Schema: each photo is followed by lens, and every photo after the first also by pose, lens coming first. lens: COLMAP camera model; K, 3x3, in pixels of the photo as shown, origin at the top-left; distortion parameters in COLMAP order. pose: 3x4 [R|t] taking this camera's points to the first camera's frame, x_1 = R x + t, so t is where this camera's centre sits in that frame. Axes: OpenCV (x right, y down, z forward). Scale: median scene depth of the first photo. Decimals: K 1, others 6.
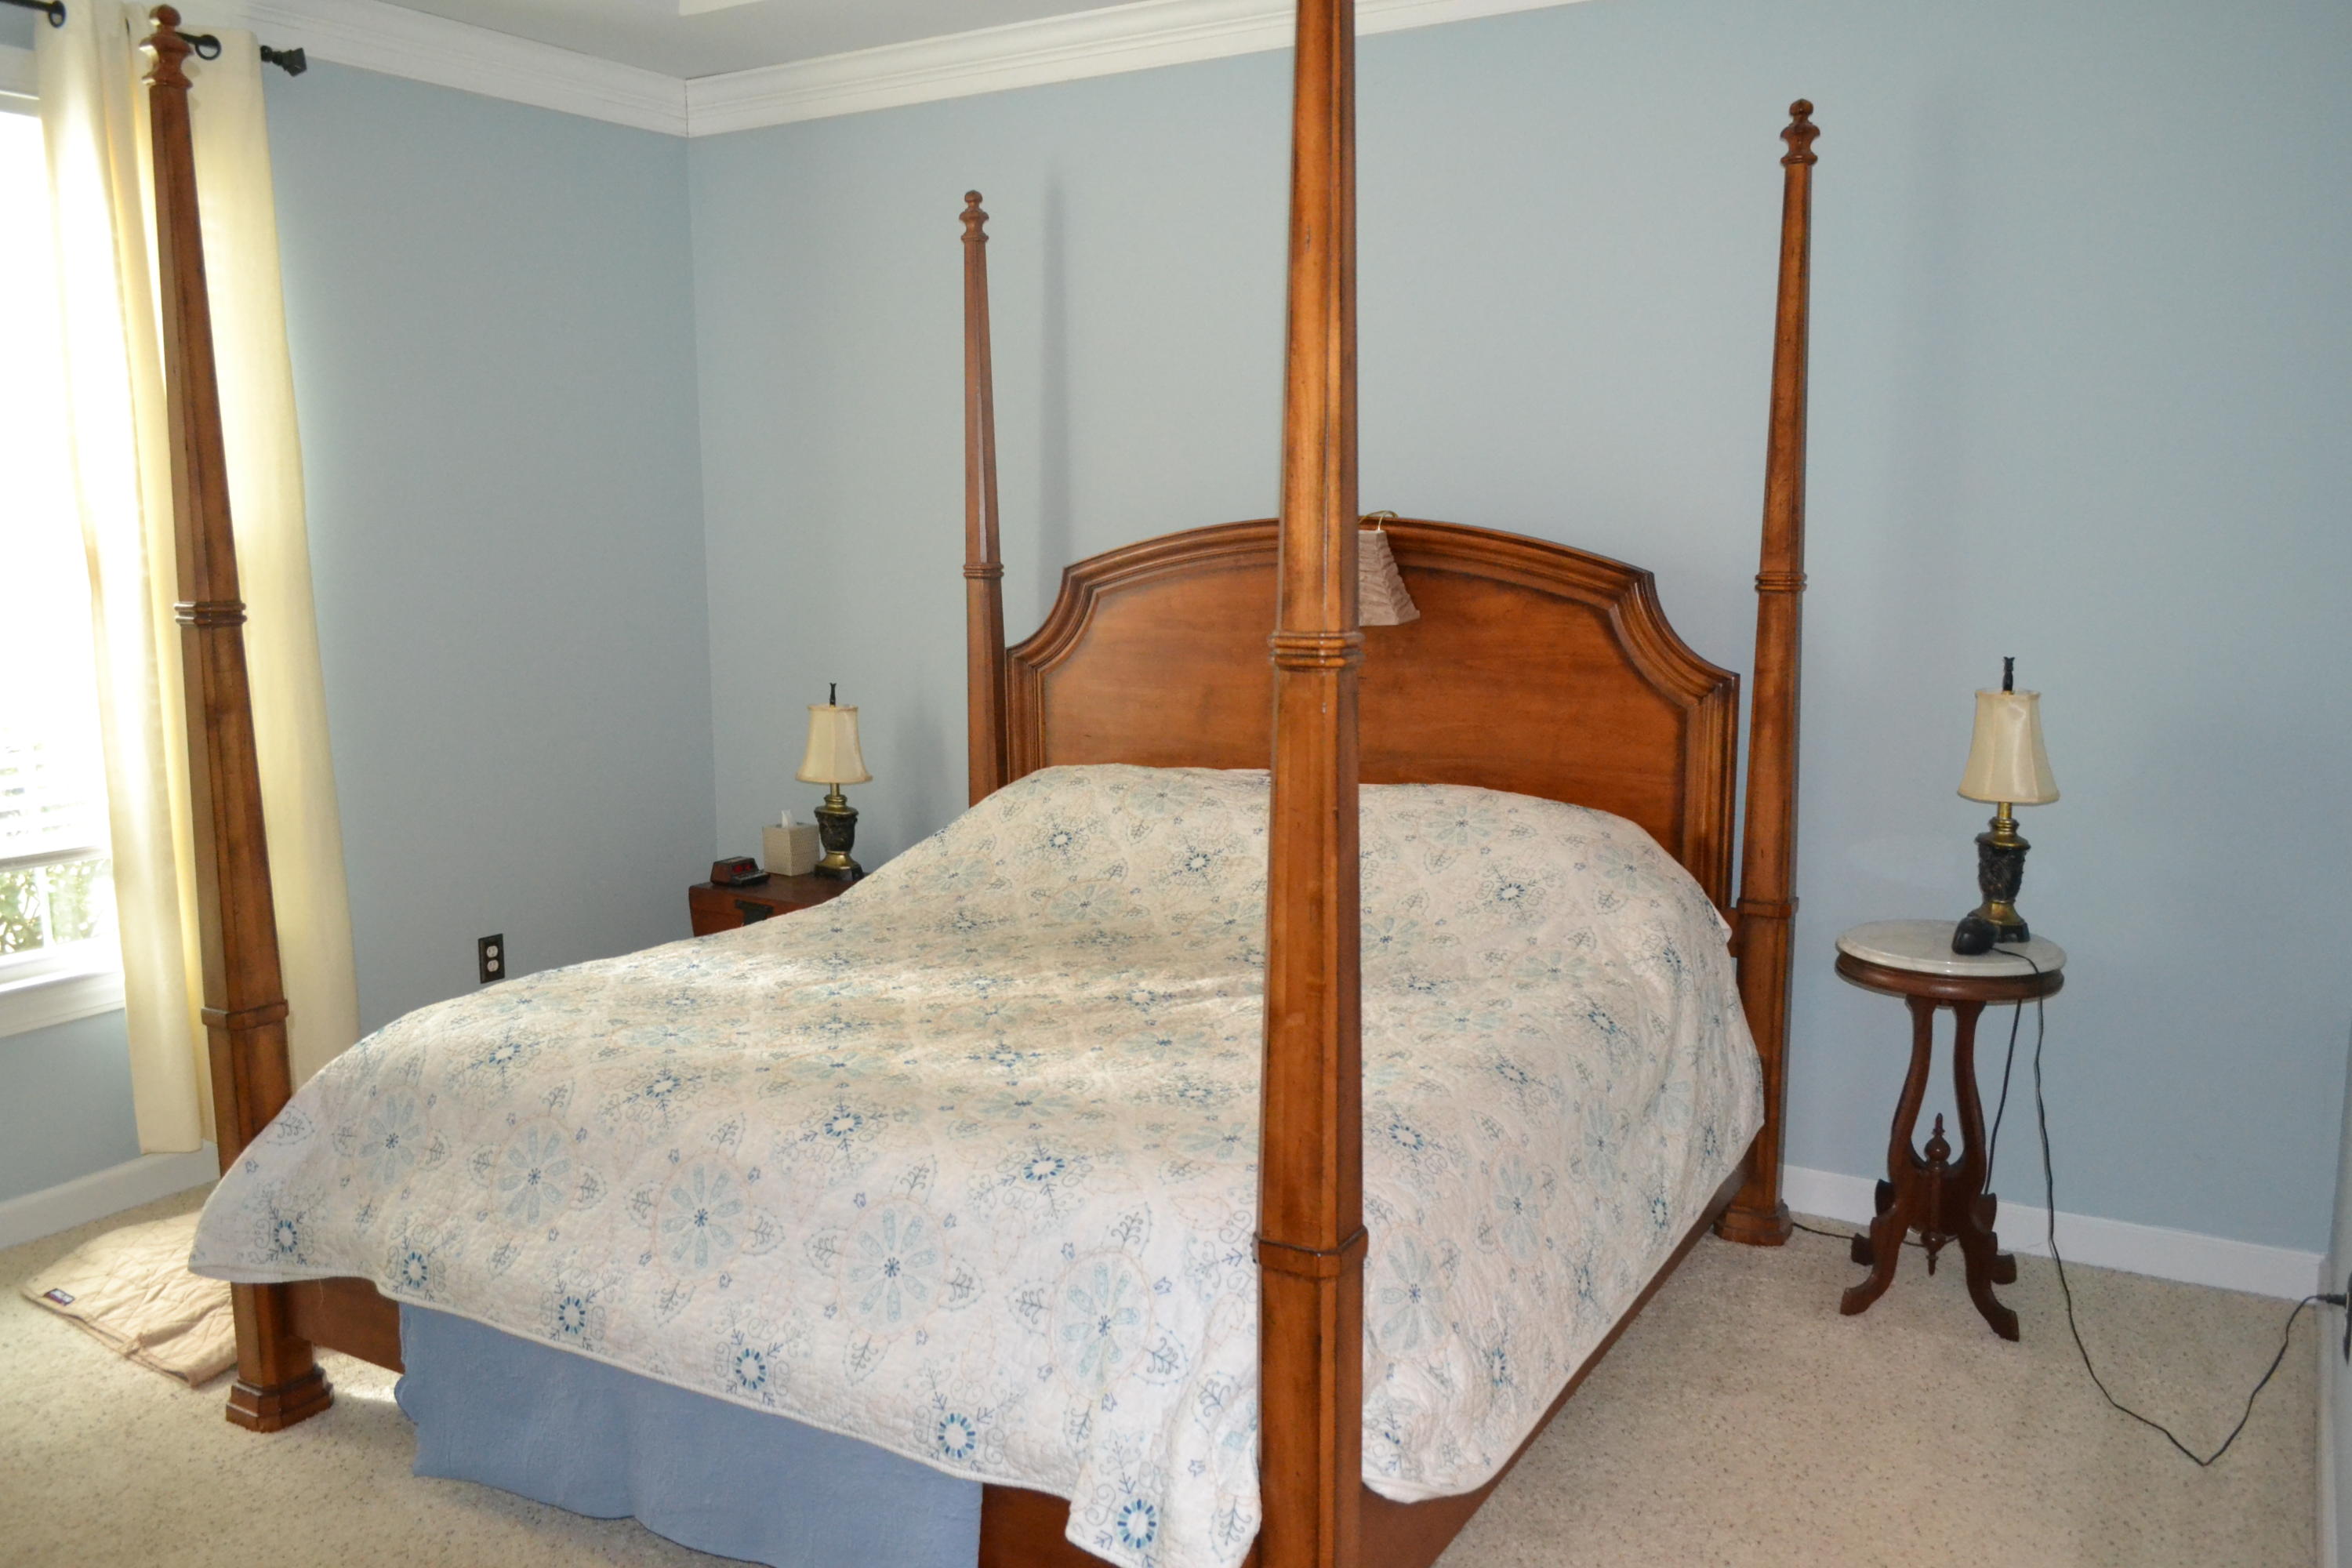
lens RADIAL K [[1850.7, 0, 1174.9], [0, 1850.7, 797.7], [0, 0, 1]] dist [-0.015791, 0.011109]
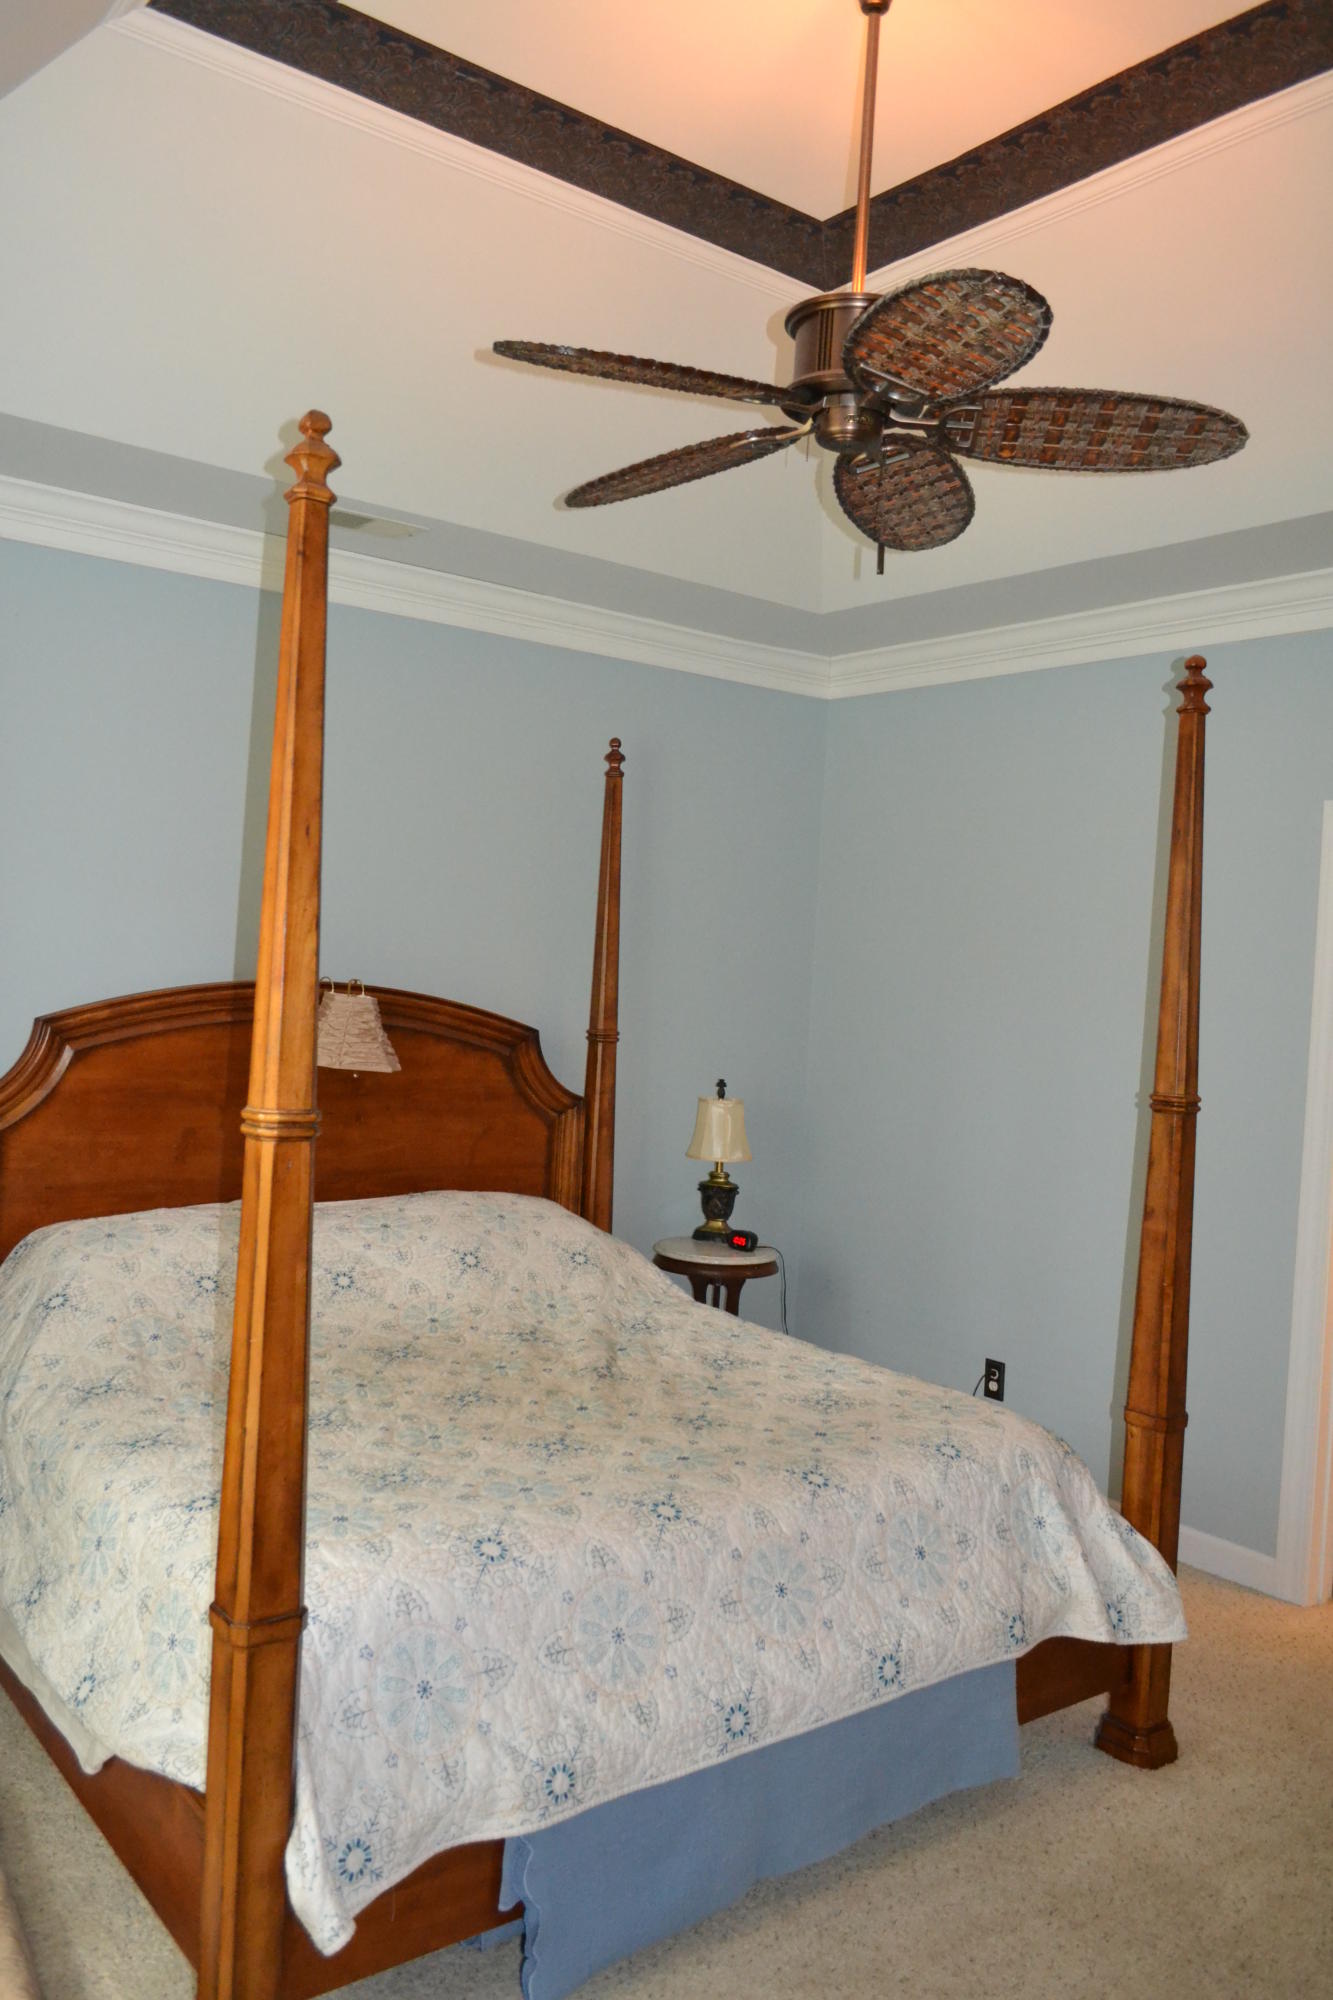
lens RADIAL K [[1573.8, 0, 655.0], [0, 1573.8, 1002.2], [0, 0, 1]] dist [-0.015791, 0.011109]
pose [[0.365338, 0.005265, 0.930860, -0.857647], [0.086711, 0.995444, -0.039662, -0.084836], [-0.926828, 0.095205, 0.363216, 0.456345]]
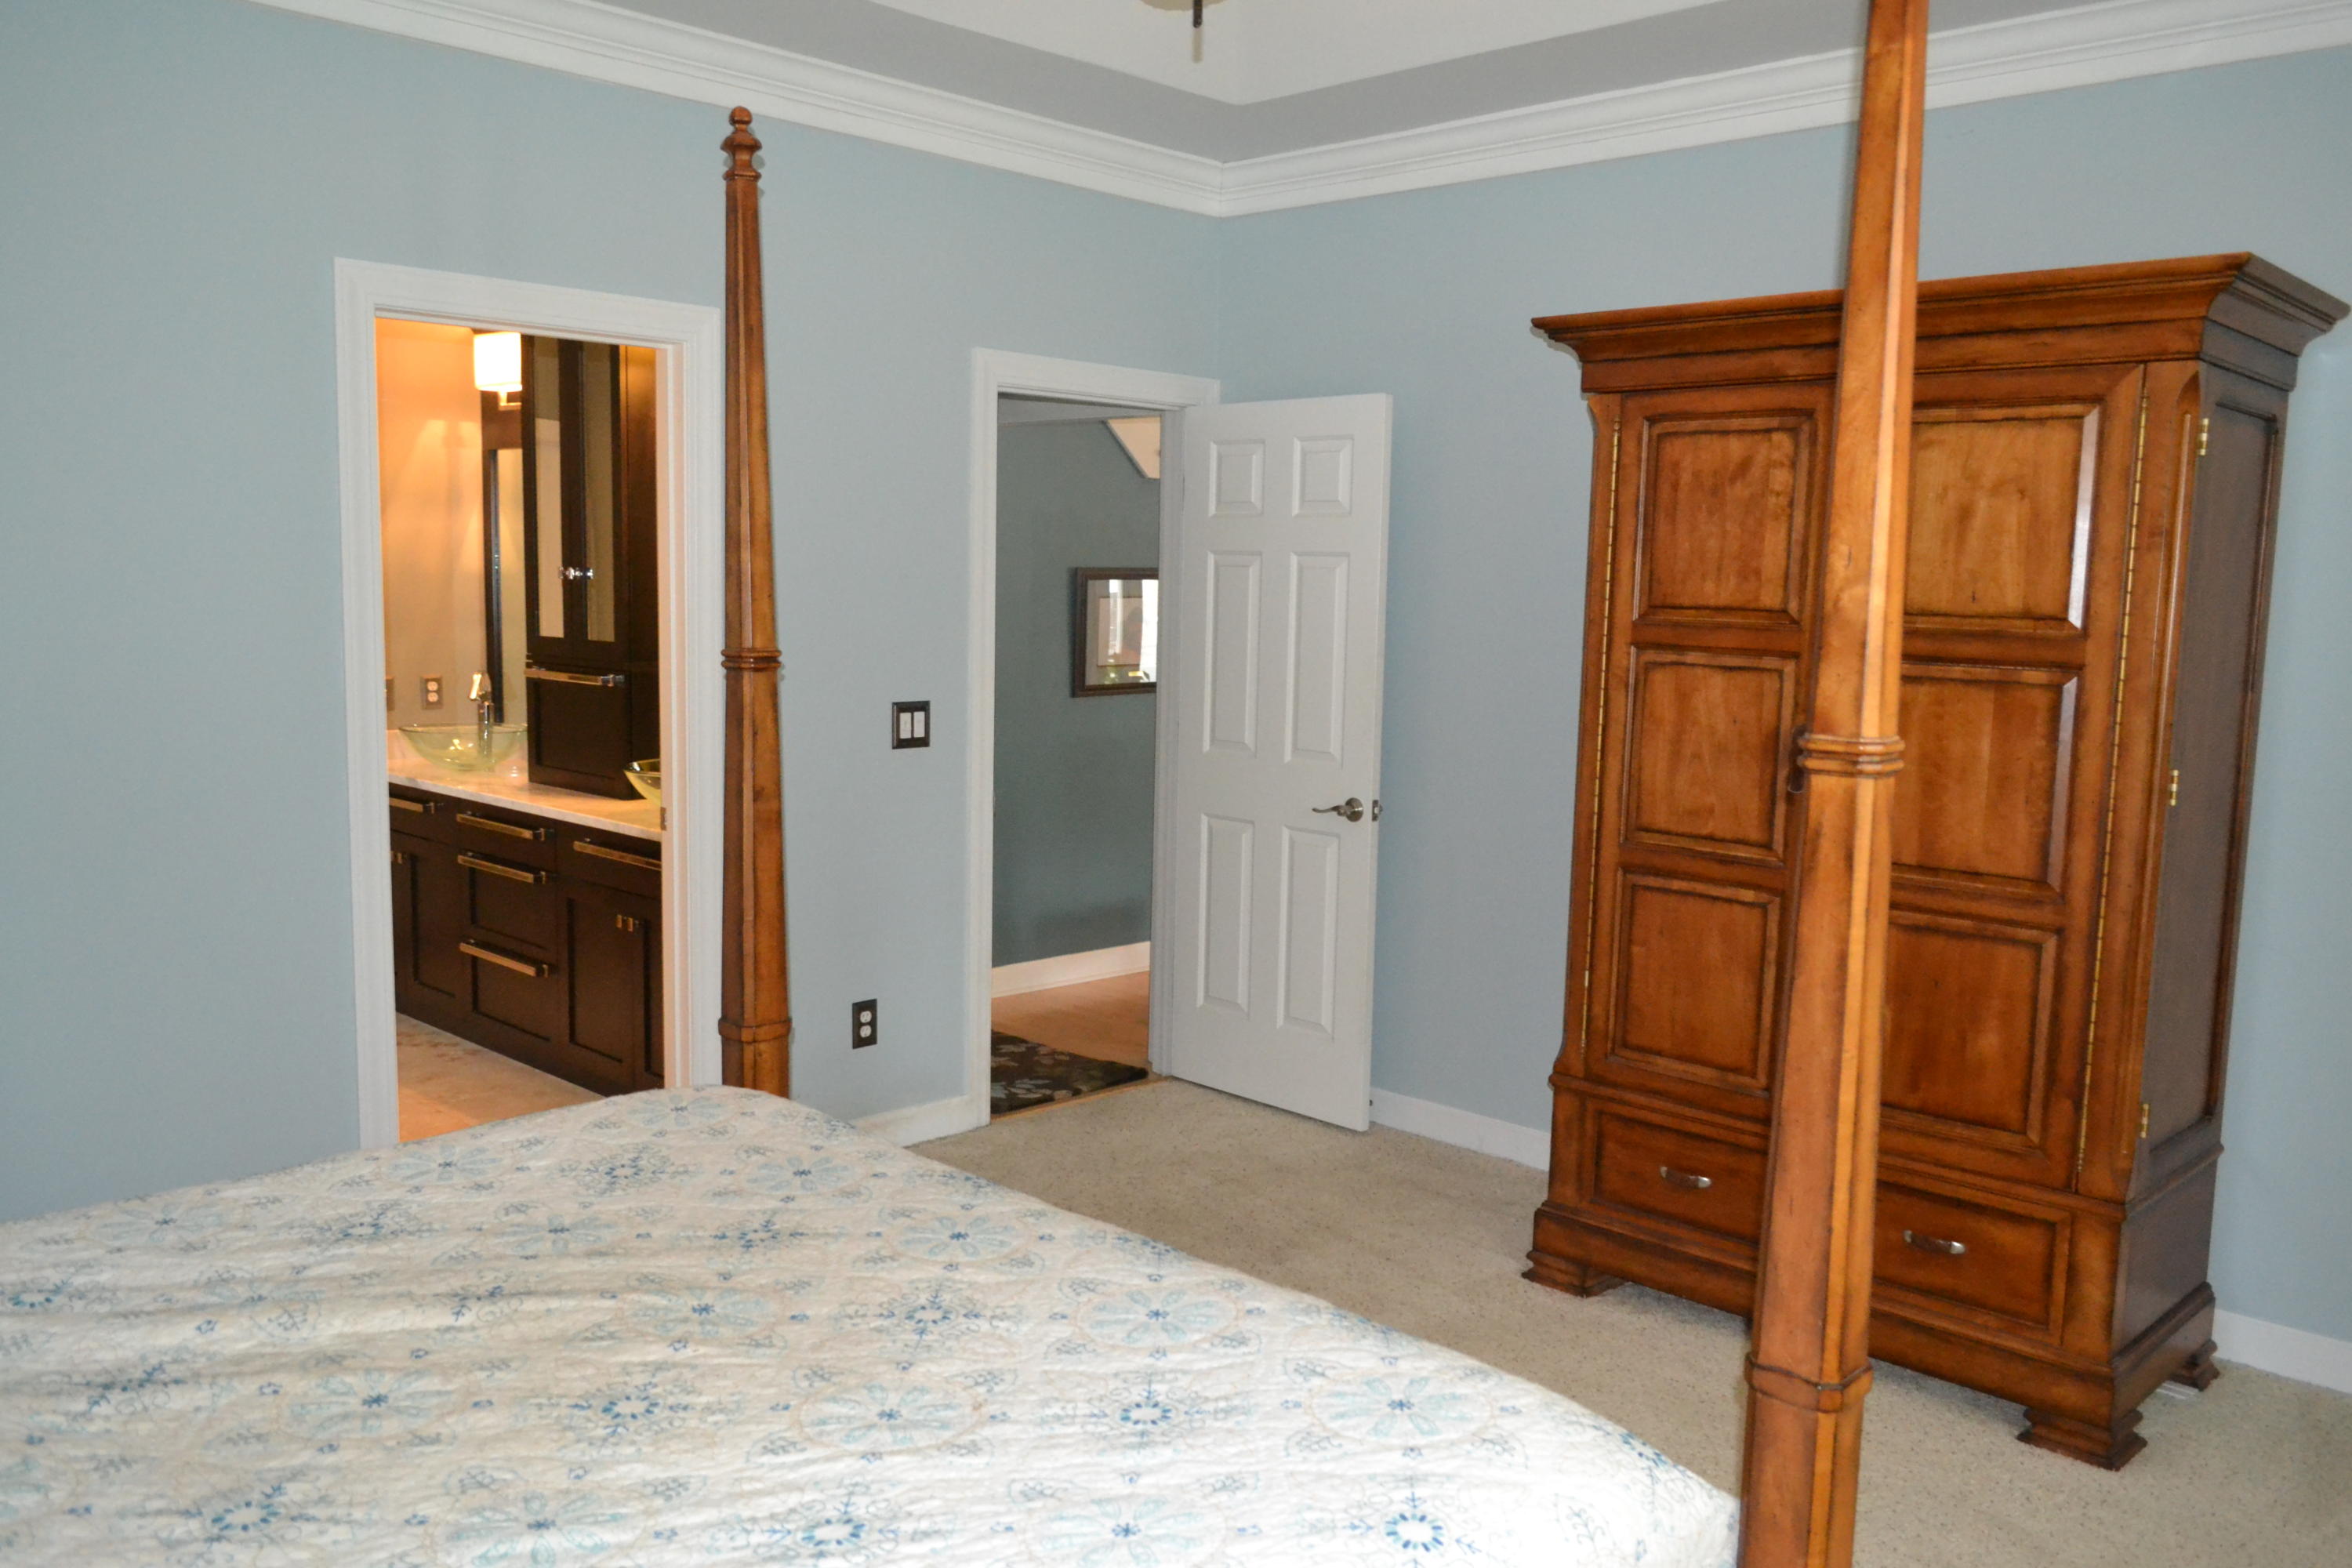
lens RADIAL K [[1850.7, 0, 1164.2], [0, 1850.7, 769.2], [0, 0, 1]] dist [-0.015791, 0.011109]
pose [[-0.977286, -0.047112, 0.206621, -0.053965], [0.006698, 0.967623, 0.252312, -0.274123], [-0.211818, 0.247965, -0.945329, 1.729659]]
